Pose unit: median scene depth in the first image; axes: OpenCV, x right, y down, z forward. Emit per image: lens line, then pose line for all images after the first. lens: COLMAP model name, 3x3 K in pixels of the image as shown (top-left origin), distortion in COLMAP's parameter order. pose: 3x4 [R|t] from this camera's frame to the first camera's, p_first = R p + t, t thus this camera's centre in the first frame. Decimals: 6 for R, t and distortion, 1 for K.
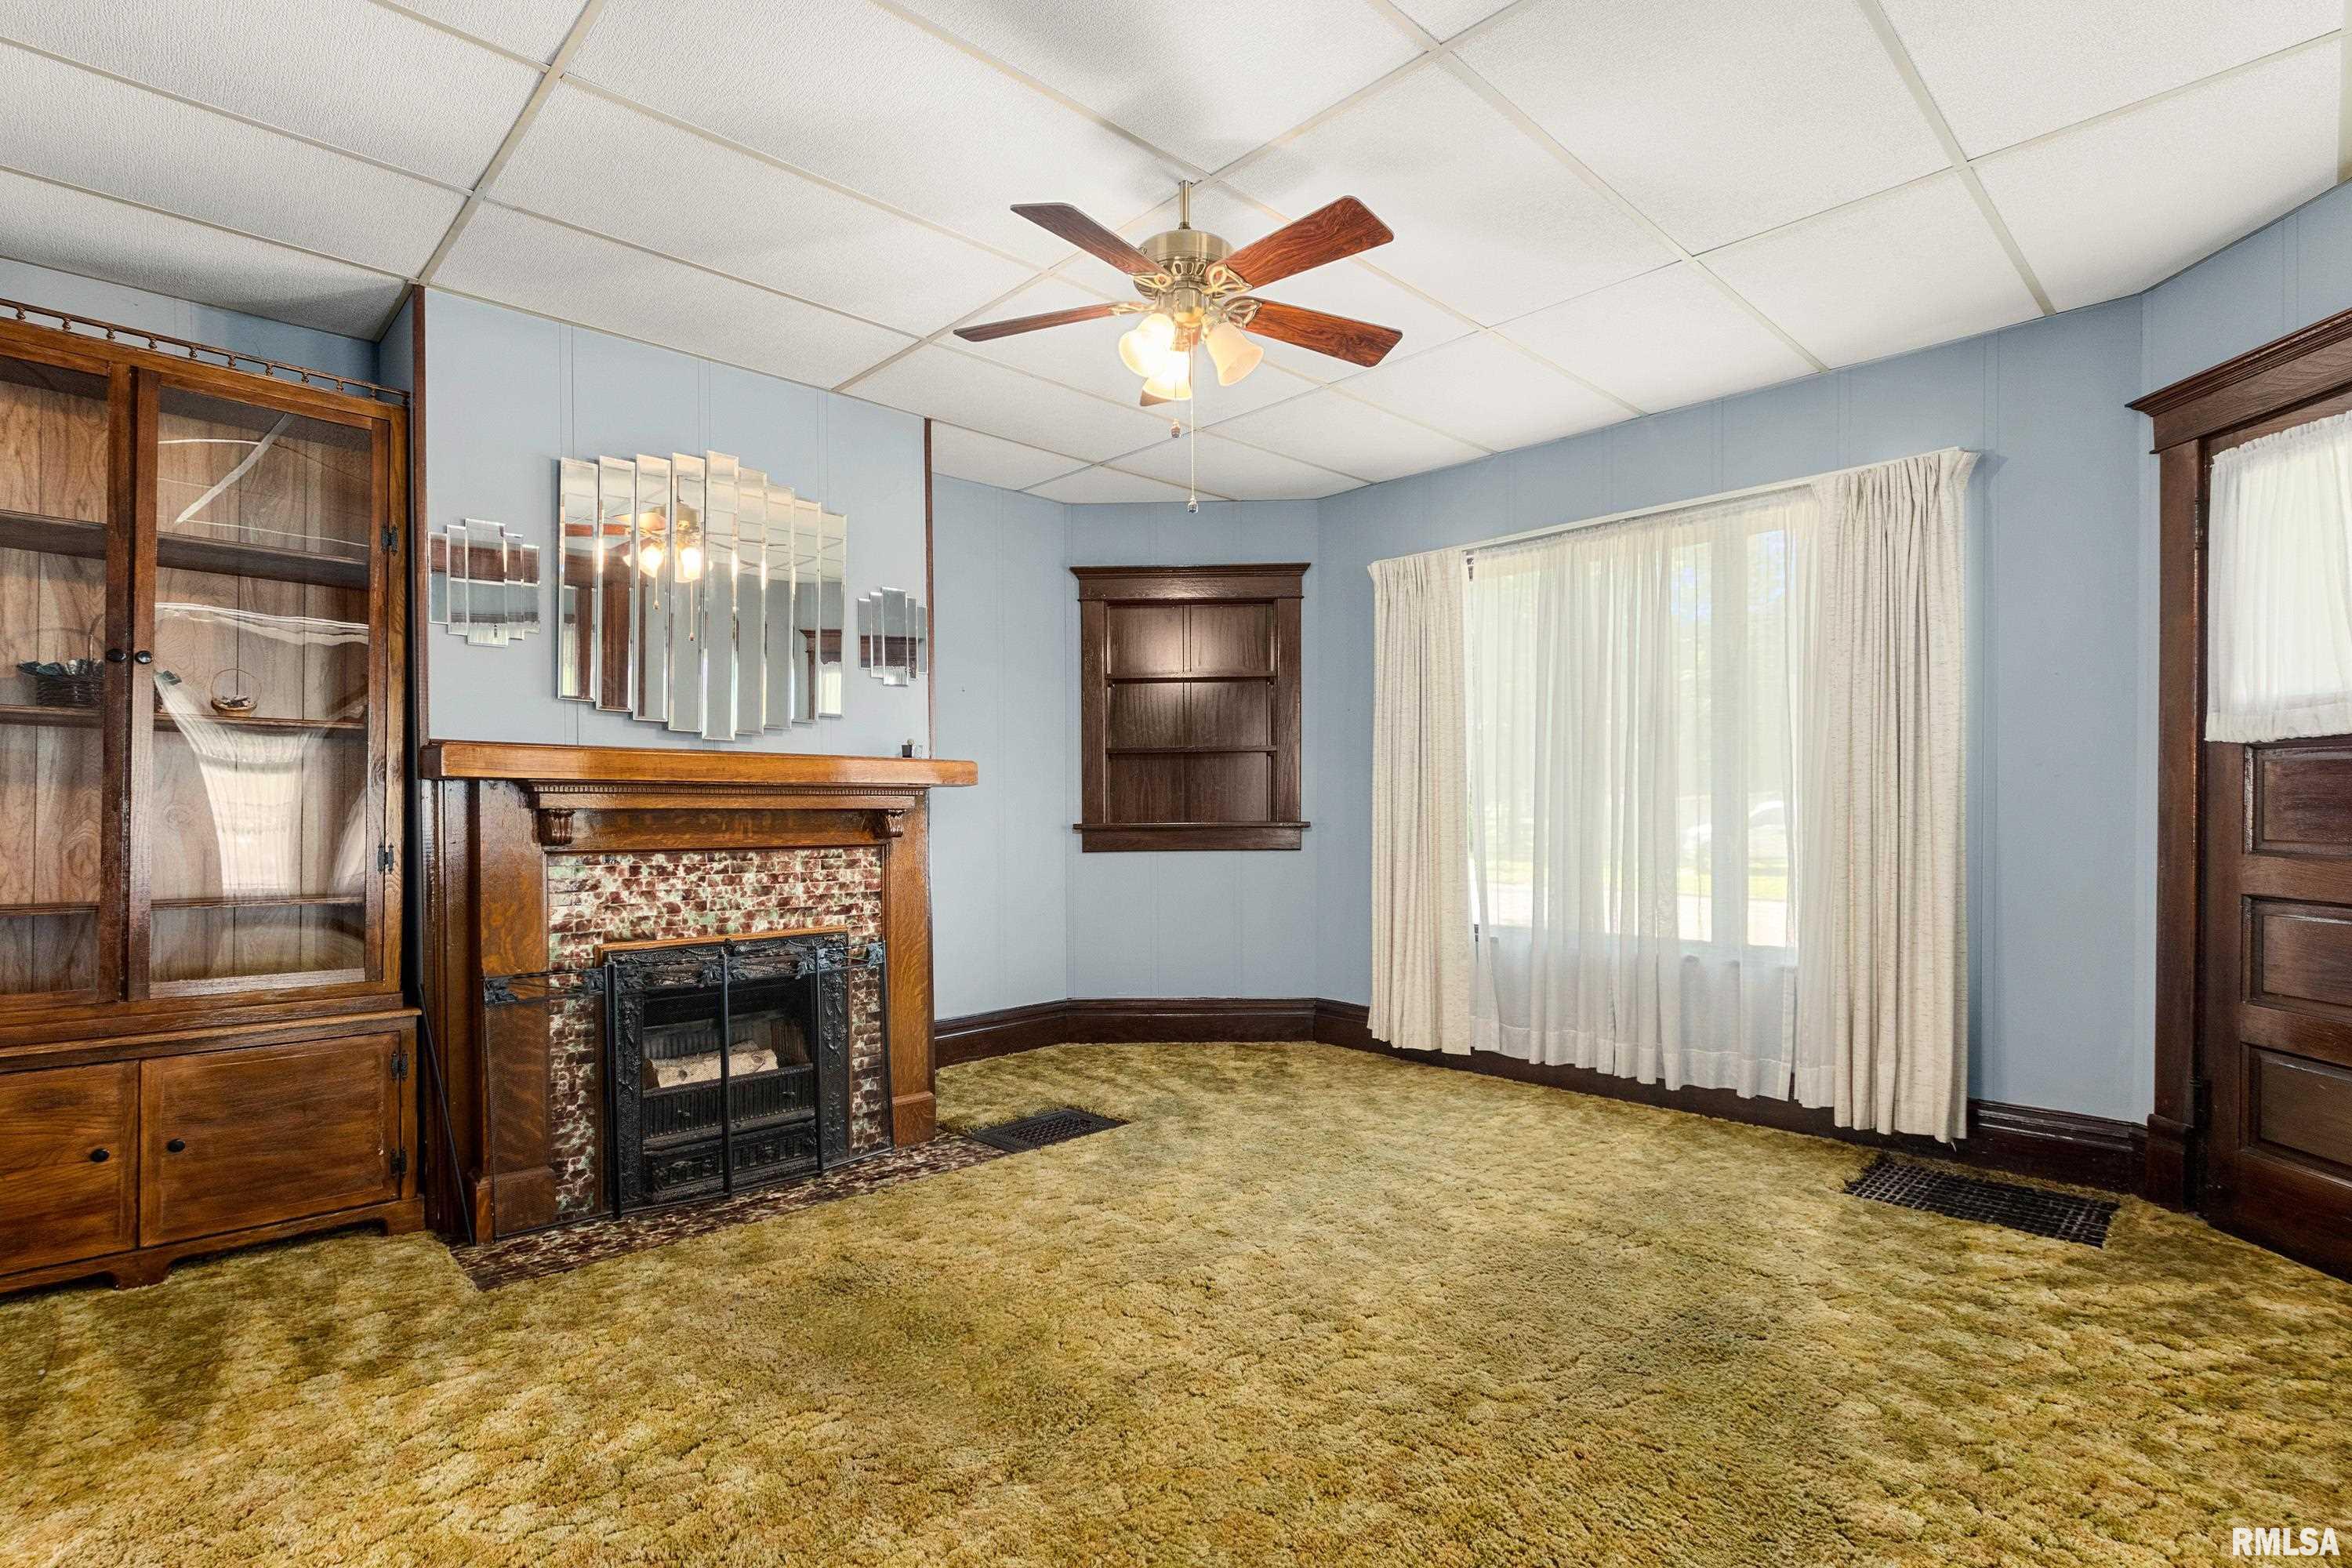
lens RADIAL K [[1103.8, 0, 1158.6], [0, 1103.8, 822.0], [0, 0, 1]] dist [-0.000586, -0.001915]
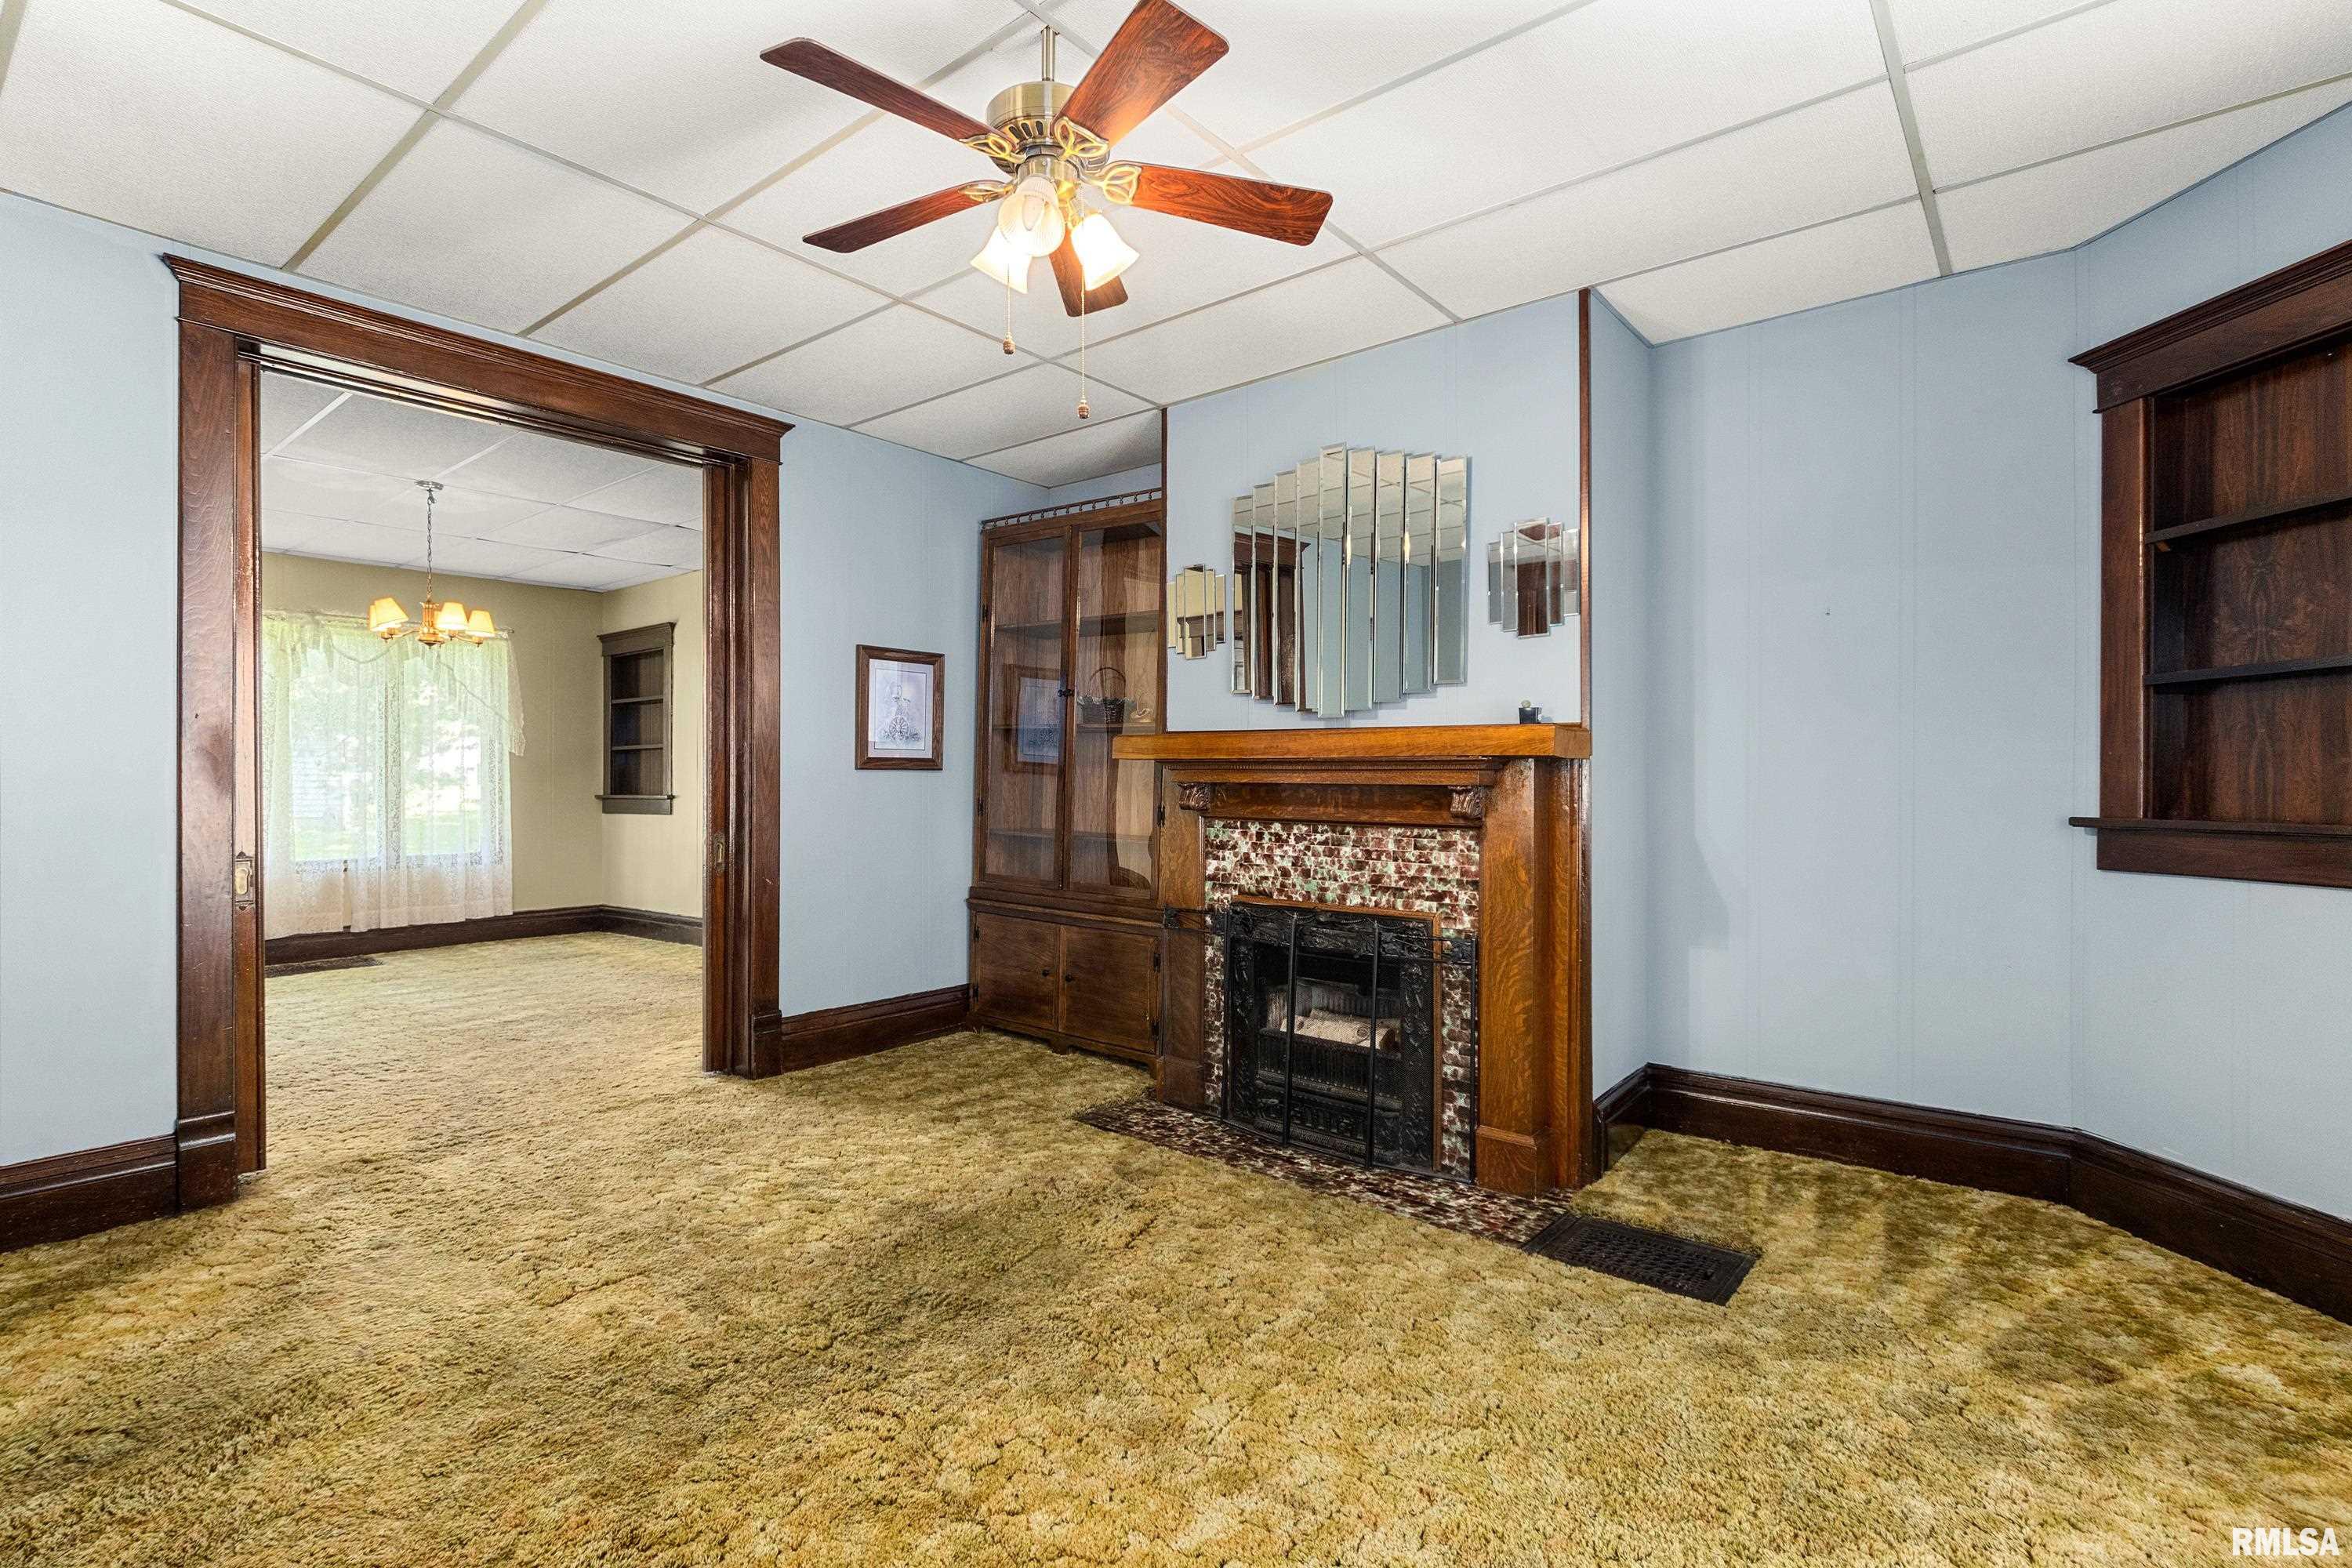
lens RADIAL K [[1103.8, 0, 1180.6], [0, 1103.8, 783.8], [0, 0, 1]] dist [-0.000586, -0.001915]
pose [[0.129599, 0.010621, -0.991510, 0.608428], [-0.016277, 0.999831, 0.008583, -0.017692], [0.991433, 0.015027, 0.129750, 0.702221]]
